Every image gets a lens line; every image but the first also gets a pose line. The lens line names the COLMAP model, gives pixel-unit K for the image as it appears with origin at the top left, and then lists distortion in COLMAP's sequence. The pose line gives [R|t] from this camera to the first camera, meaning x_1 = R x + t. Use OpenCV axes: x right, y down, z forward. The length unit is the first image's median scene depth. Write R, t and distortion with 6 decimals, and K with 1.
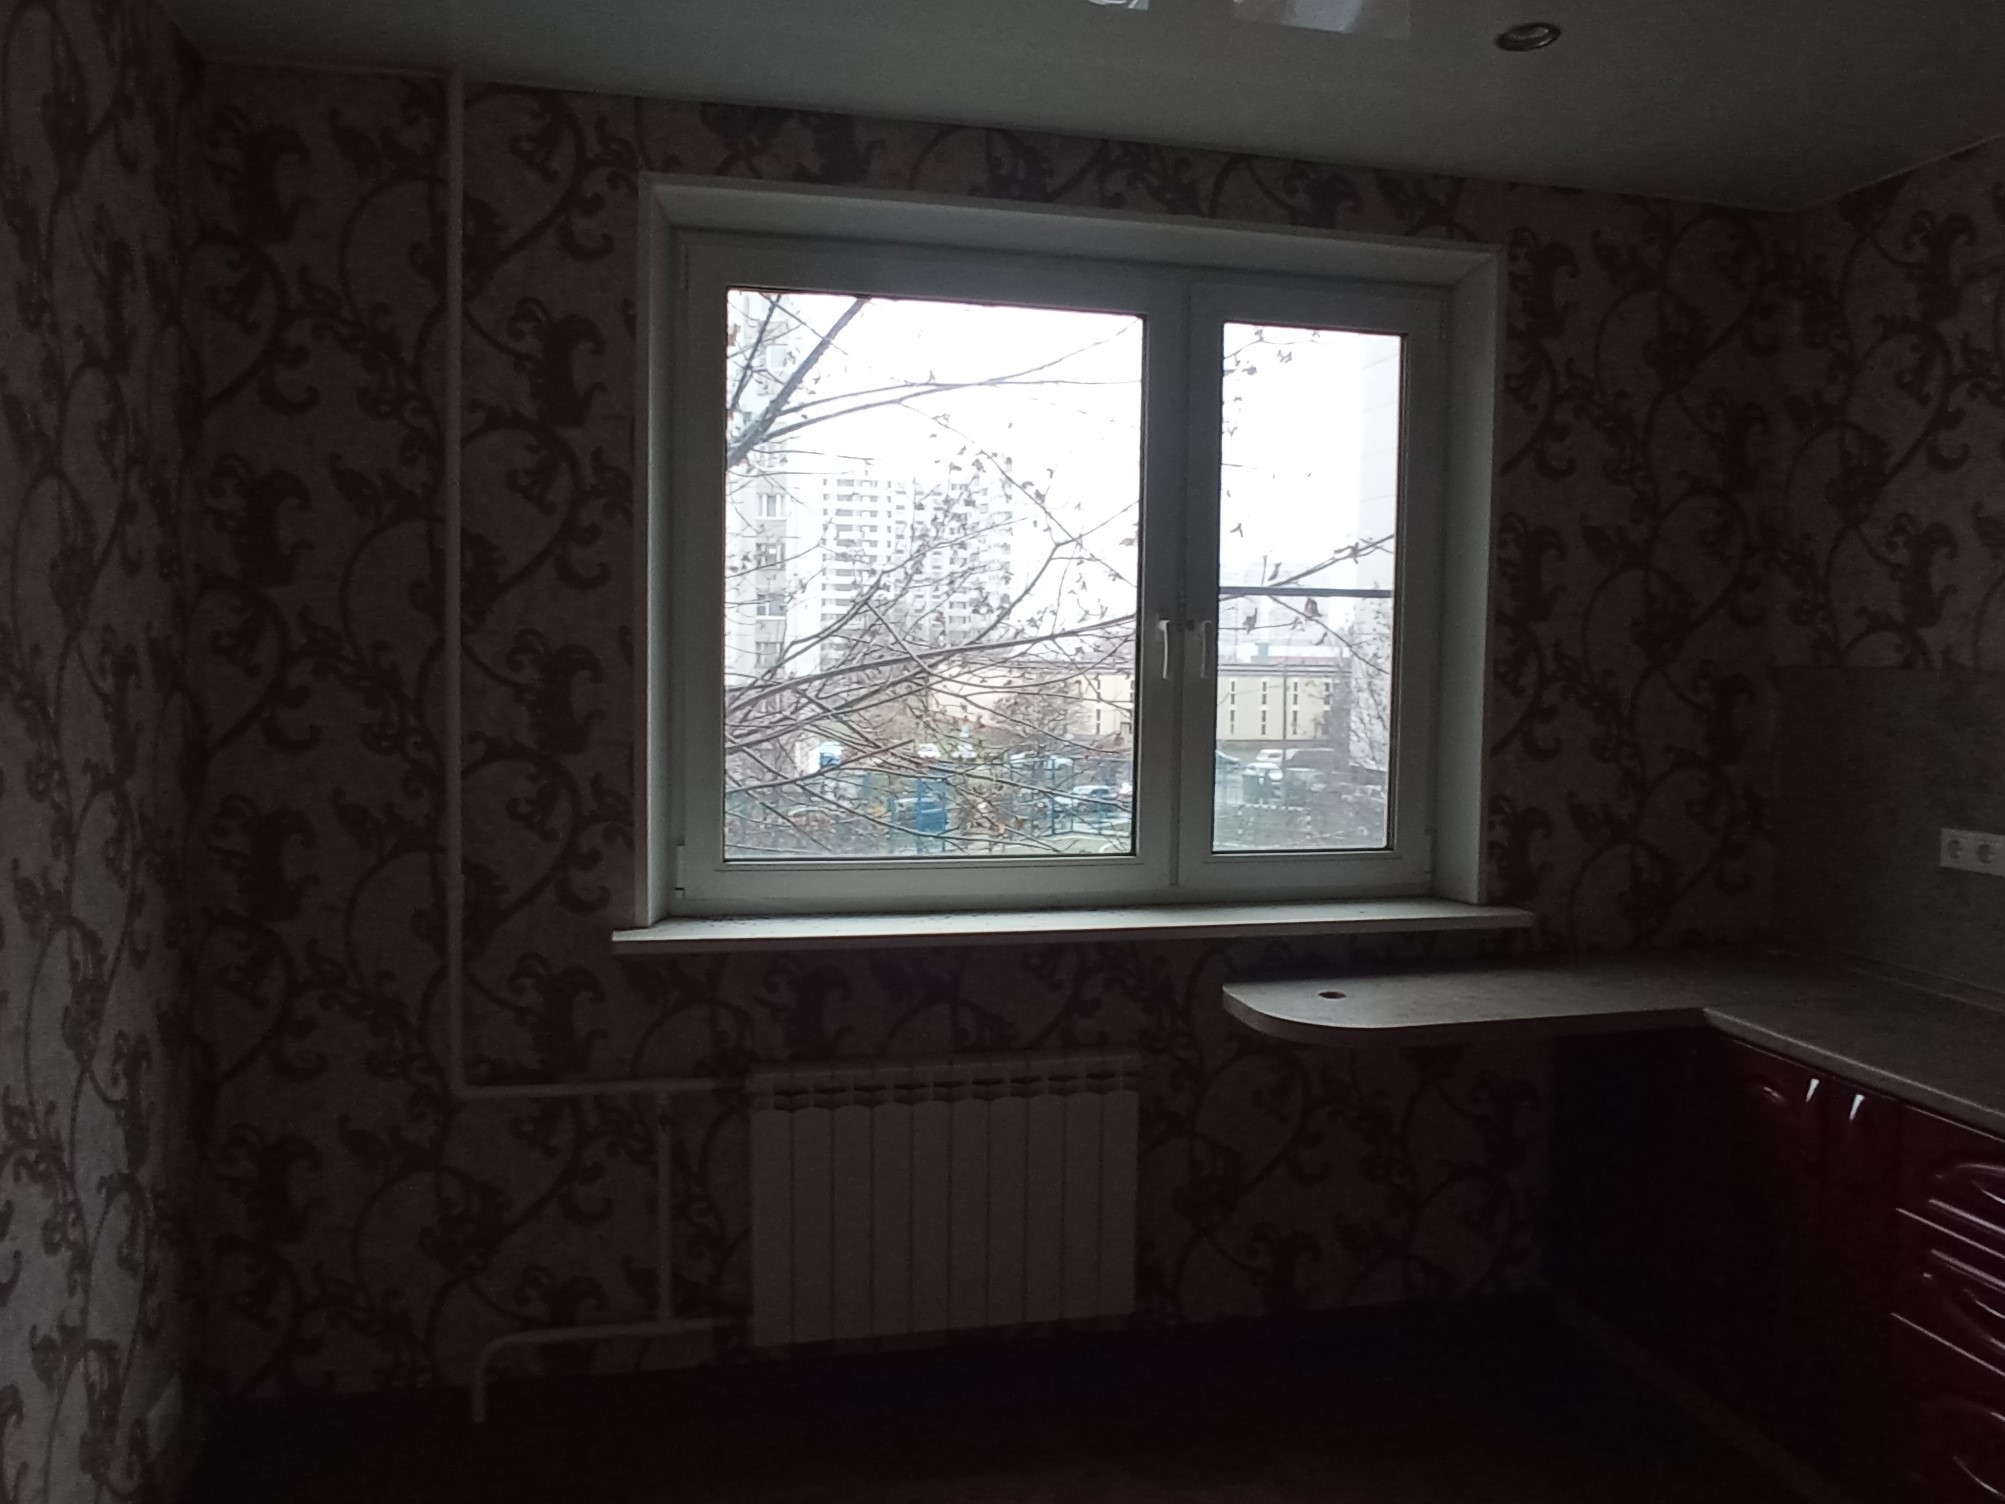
lens RADIAL K [[1620.5, 0, 1001.6], [0, 1620.5, 689.1], [0, 0, 1]] dist [-0.012763, 0.002914]
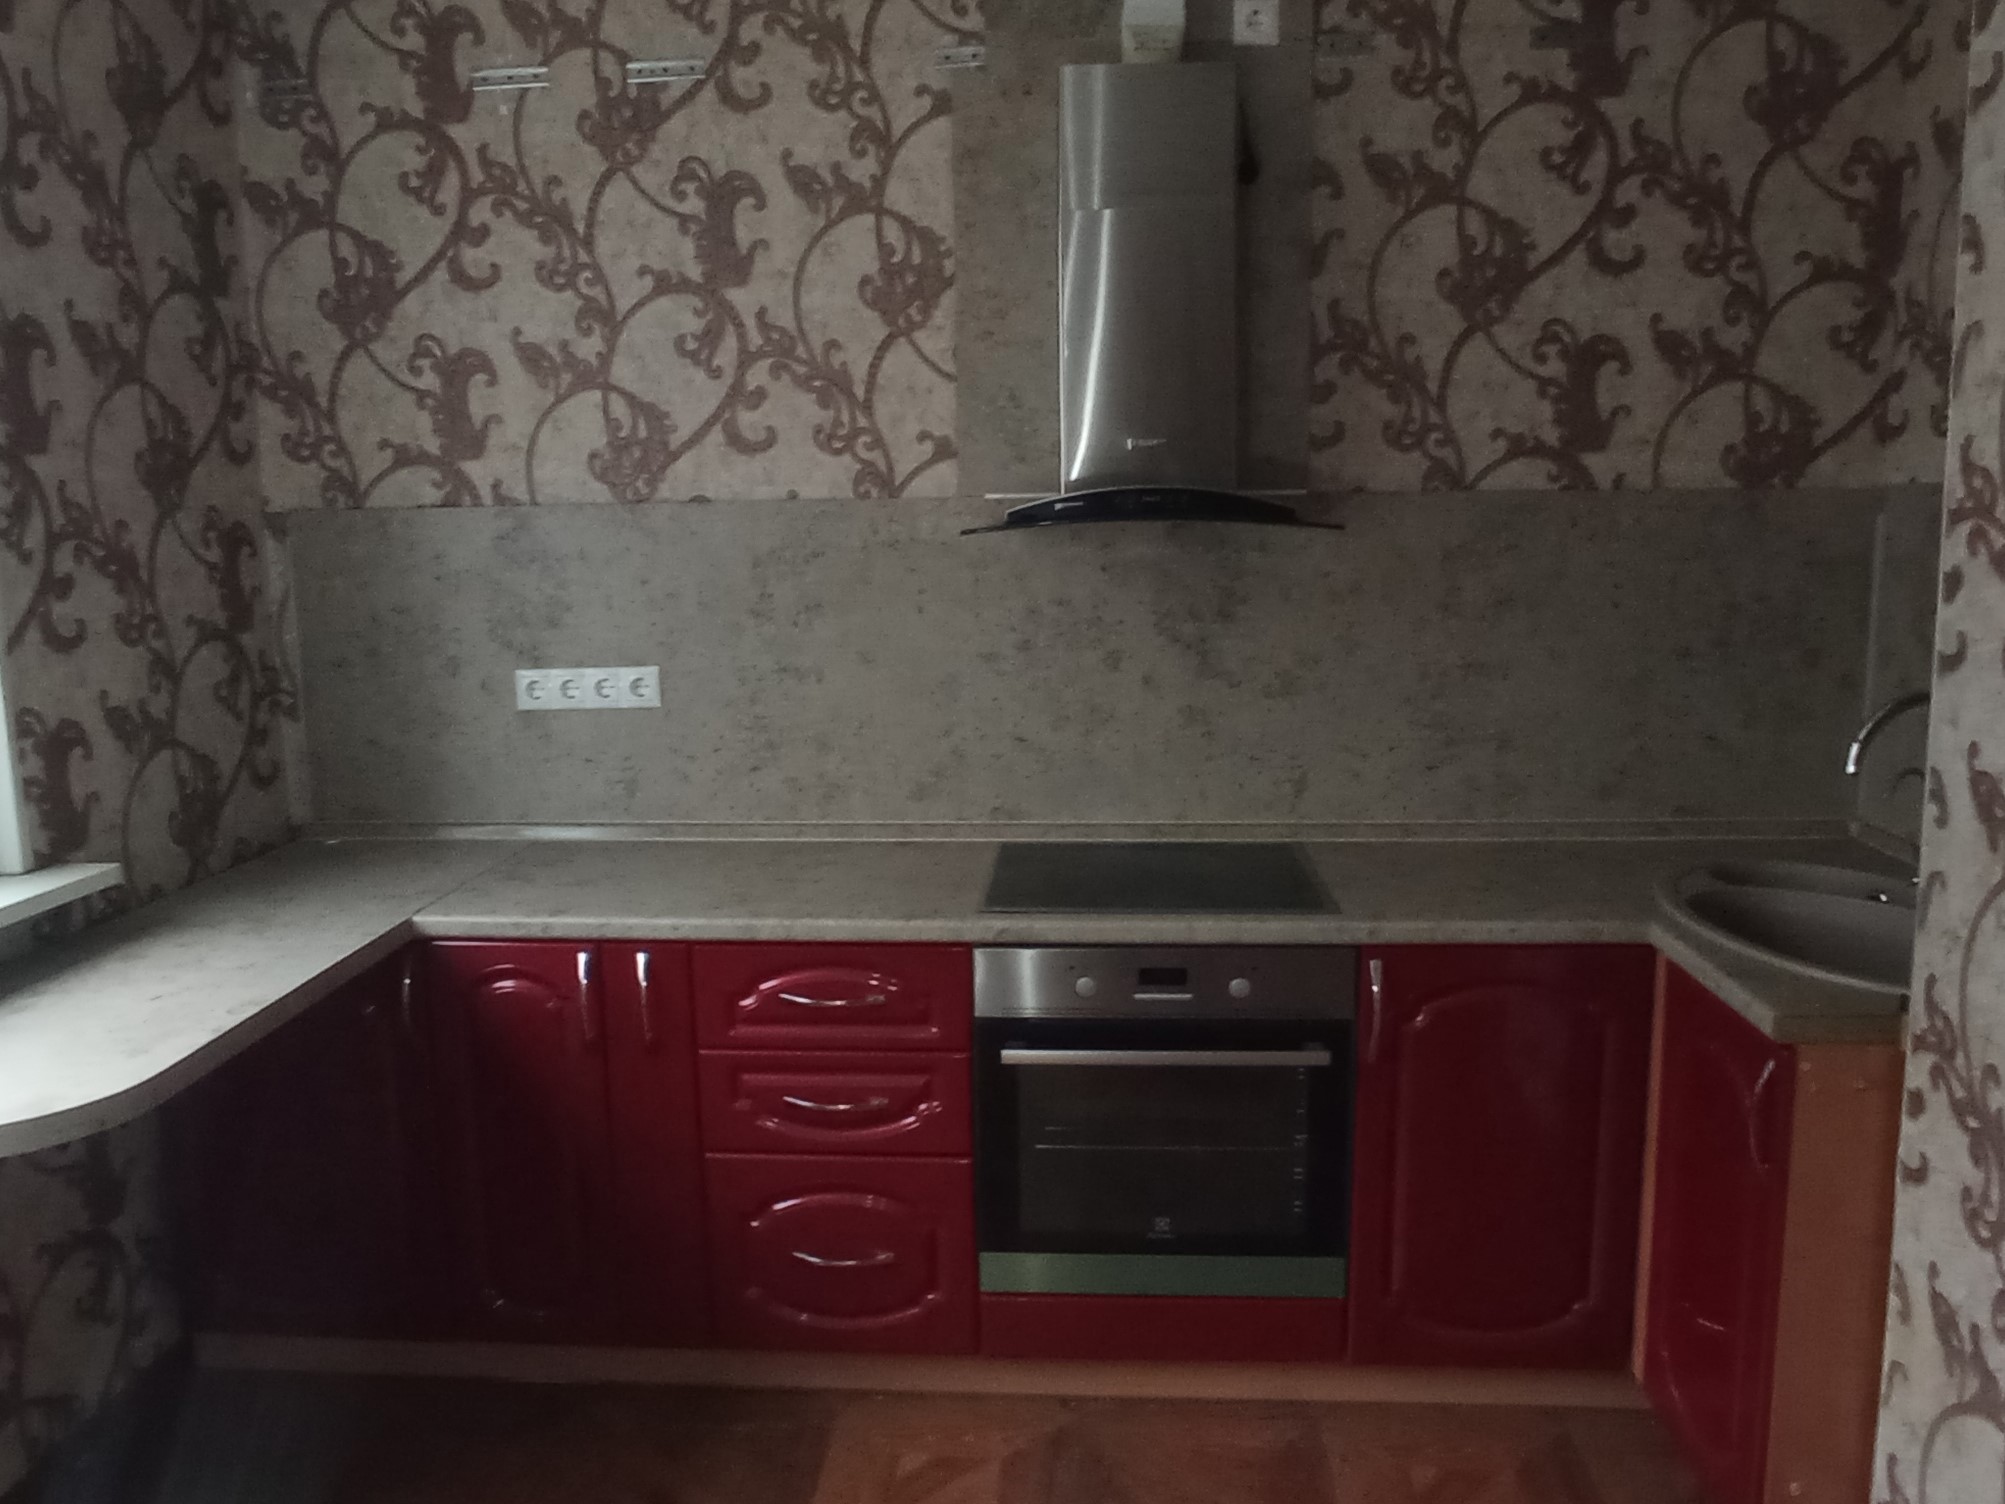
lens RADIAL K [[1620.5, 0, 1001.6], [0, 1620.5, 689.1], [0, 0, 1]] dist [-0.012763, 0.002914]
pose [[0.295092, -0.137669, 0.945499, -0.233043], [0.050133, 0.990433, 0.128565, -0.011974], [-0.954153, 0.009462, 0.299171, 0.418882]]
